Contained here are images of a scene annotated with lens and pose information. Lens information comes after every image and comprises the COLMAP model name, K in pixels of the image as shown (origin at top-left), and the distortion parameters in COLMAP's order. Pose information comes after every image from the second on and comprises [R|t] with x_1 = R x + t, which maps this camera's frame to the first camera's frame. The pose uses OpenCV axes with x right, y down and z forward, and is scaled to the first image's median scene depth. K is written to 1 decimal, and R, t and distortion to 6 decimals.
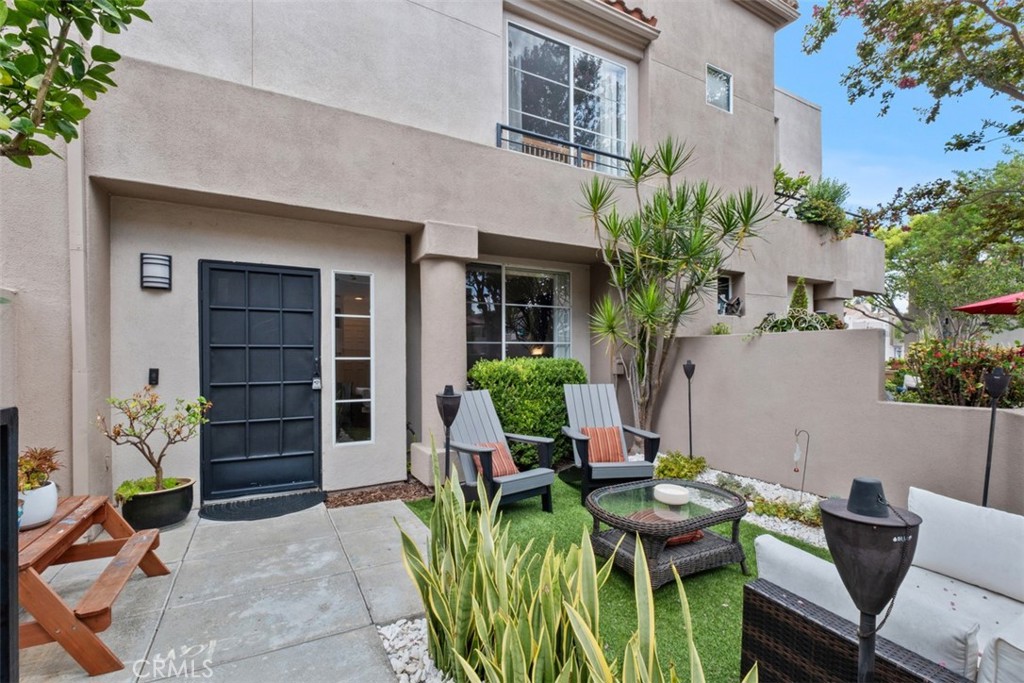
lens RADIAL K [[441.3, 0, 511.3], [0, 441.3, 358.9], [0, 0, 1]] dist [-0.000643, -0.000677]
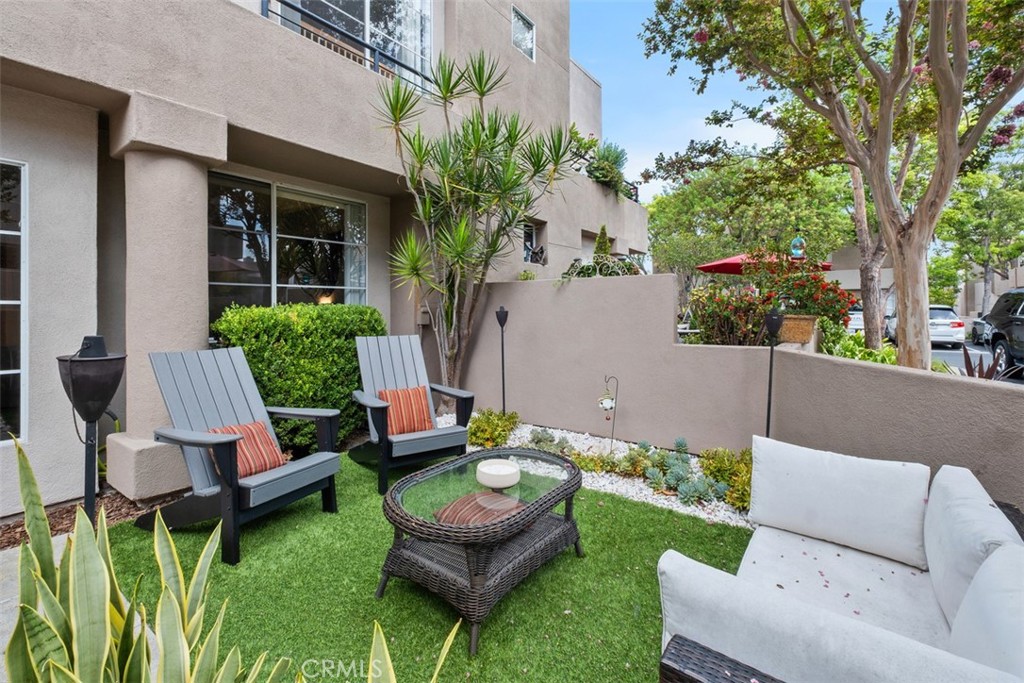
lens RADIAL K [[451.2, 0, 513.5], [0, 451.2, 306.8], [0, 0, 1]] dist [0.001989, -0.007446]
pose [[0.903620, 0.001561, 0.428332, 0.029331], [0.004300, 0.999910, -0.012716, 0.016003], [-0.428314, 0.013332, 0.903532, 0.158241]]
